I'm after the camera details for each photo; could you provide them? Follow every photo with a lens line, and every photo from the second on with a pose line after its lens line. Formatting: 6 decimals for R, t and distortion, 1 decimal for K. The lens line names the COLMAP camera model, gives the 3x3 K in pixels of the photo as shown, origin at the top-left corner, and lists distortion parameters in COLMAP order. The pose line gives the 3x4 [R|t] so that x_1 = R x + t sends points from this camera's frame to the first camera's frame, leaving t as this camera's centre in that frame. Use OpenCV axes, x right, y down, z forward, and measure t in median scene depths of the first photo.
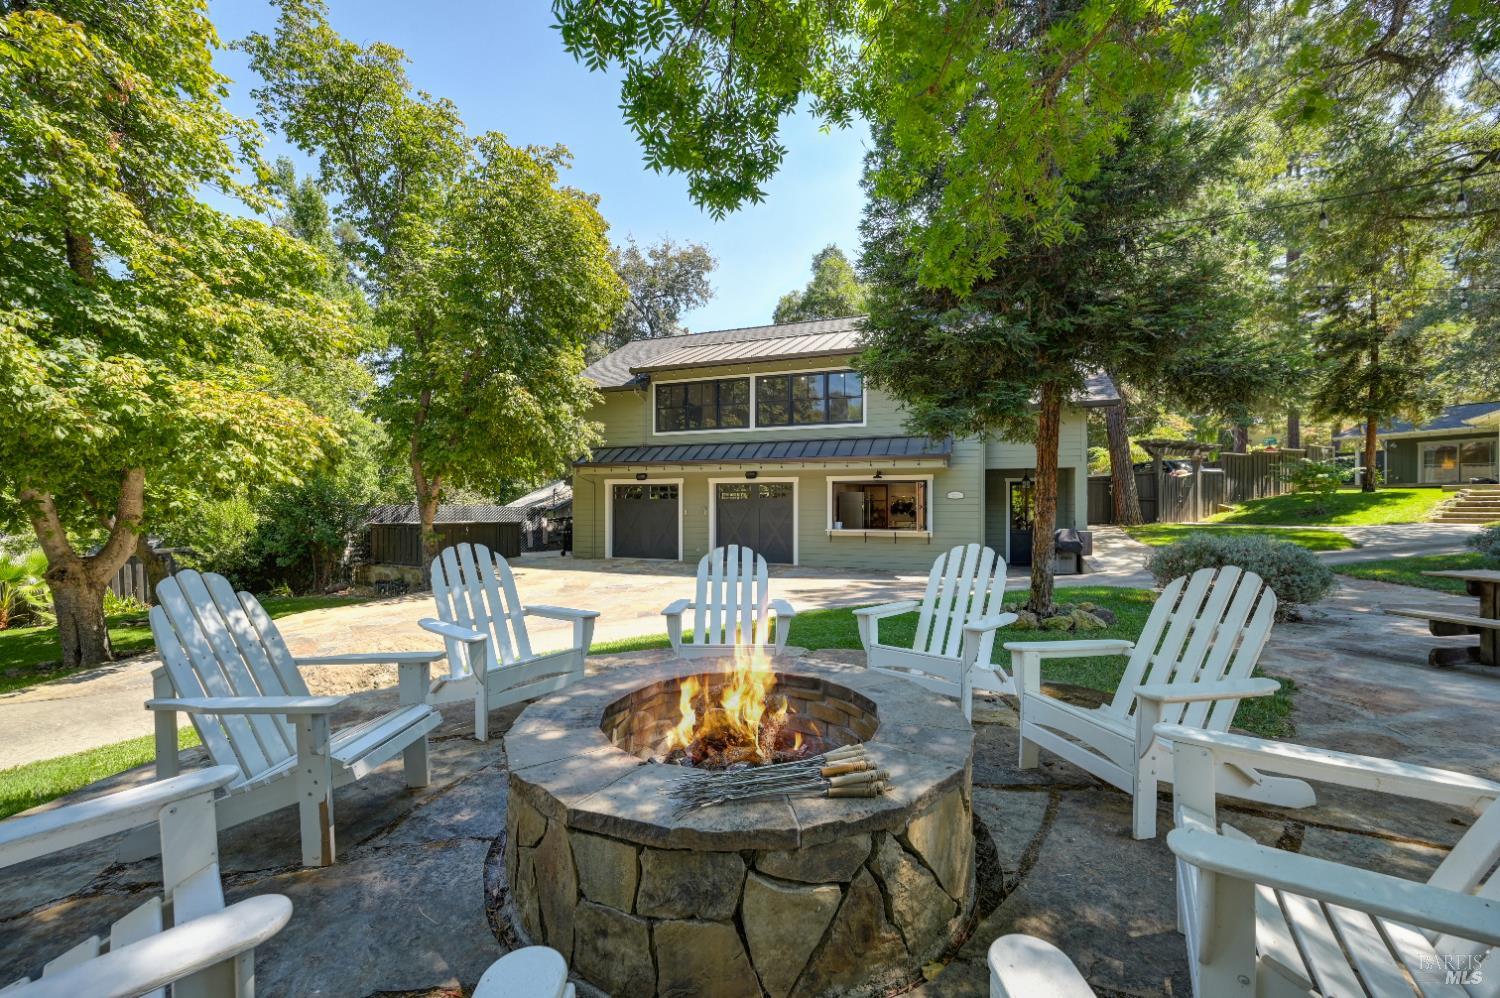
lens RADIAL K [[595.4, 0, 749.7], [0, 595.4, 503.1], [0, 0, 1]] dist [0.001054, -0.000091]
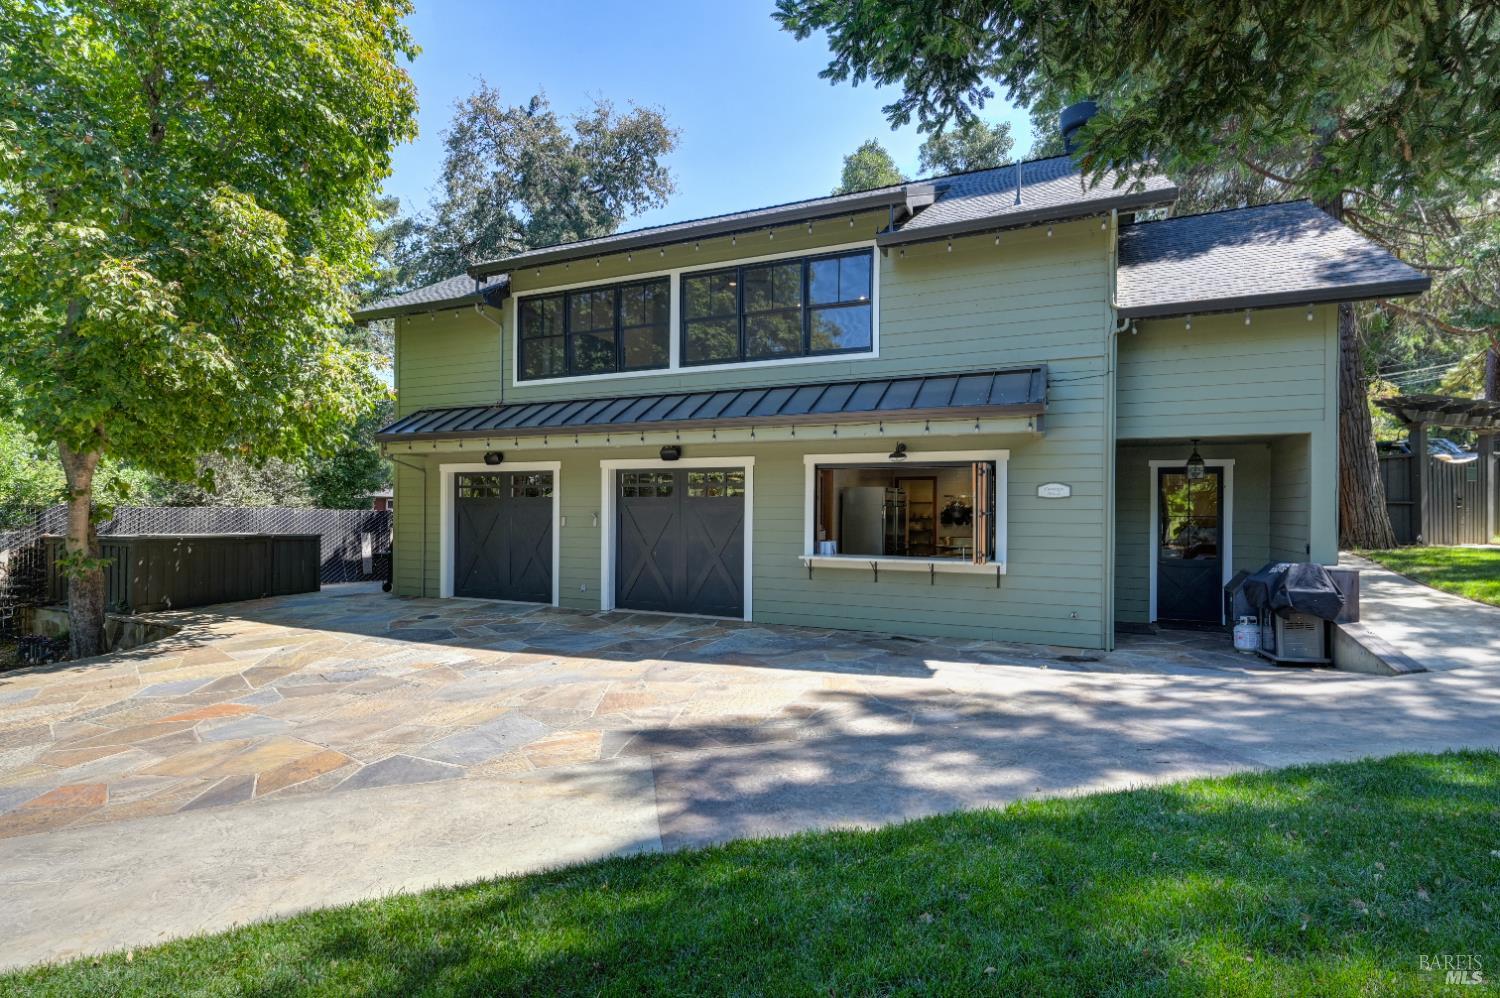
lens RADIAL K [[735.0, 0, 748.3], [0, 735.0, 501.3], [0, 0, 1]] dist [-0.000977, 0.000197]
pose [[0.998434, 0.005479, -0.055675, 0.110875], [-0.006008, 0.999938, -0.009353, 0.002235], [0.055621, 0.009673, 0.998405, 0.330835]]
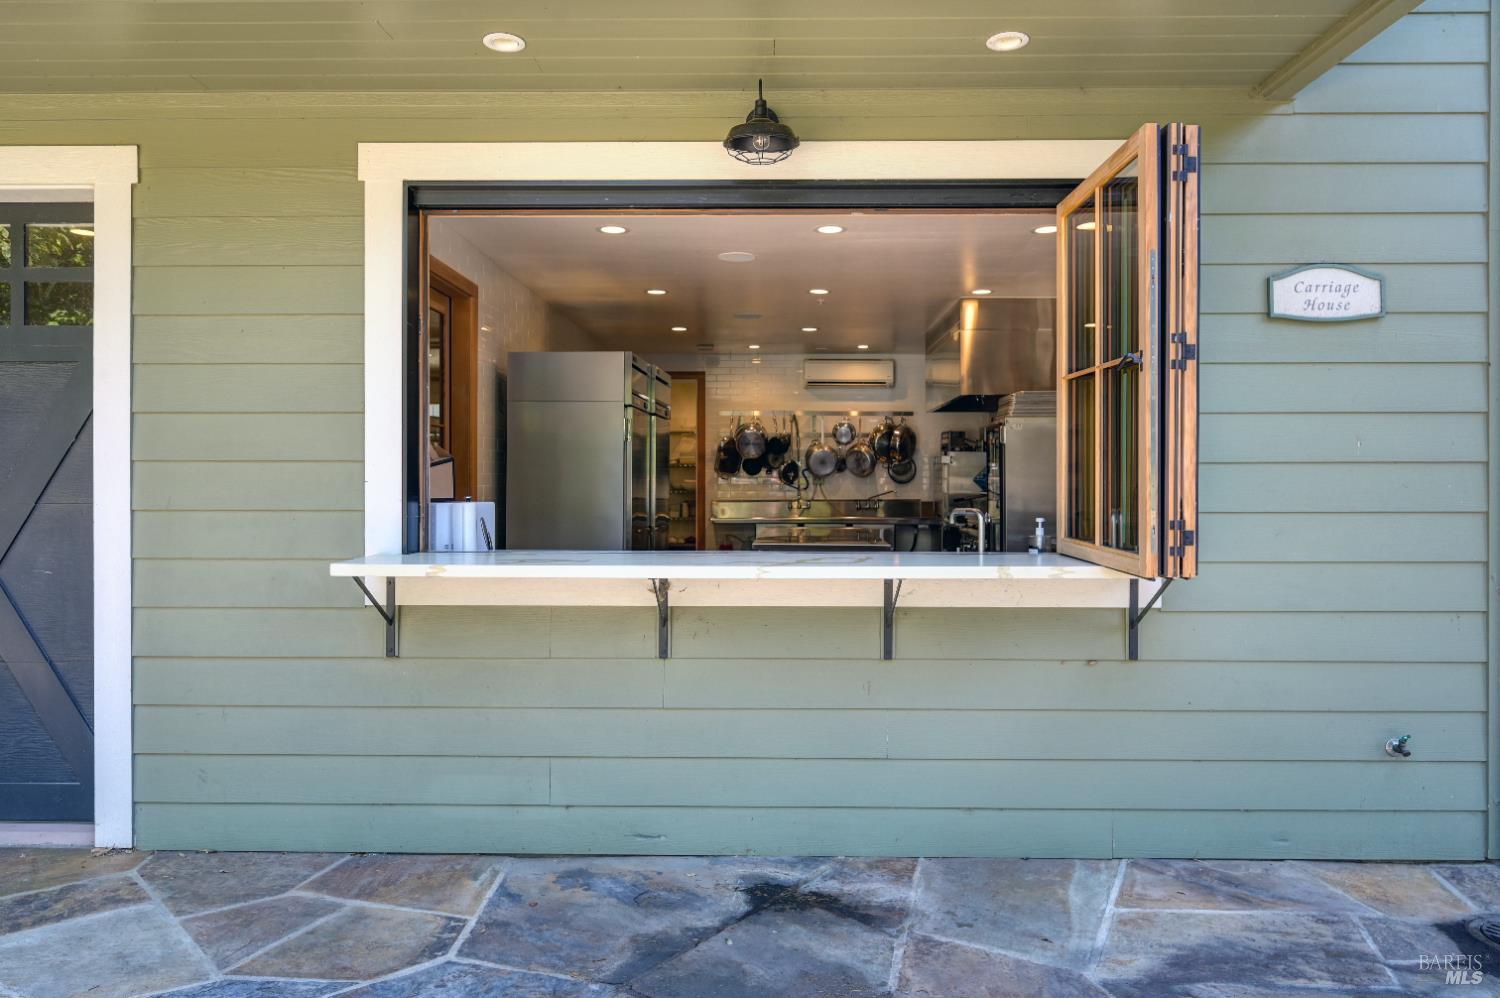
lens RADIAL K [[952.7, 0, 747.2], [0, 952.7, 493.4], [0, 0, 1]] dist [0.004319, 0.000945]
pose [[0.936729, -0.001289, 0.350054, 0.129350], [-0.000196, 0.999991, 0.004208, 0.027360], [-0.350056, -0.004011, 0.936720, 0.744814]]
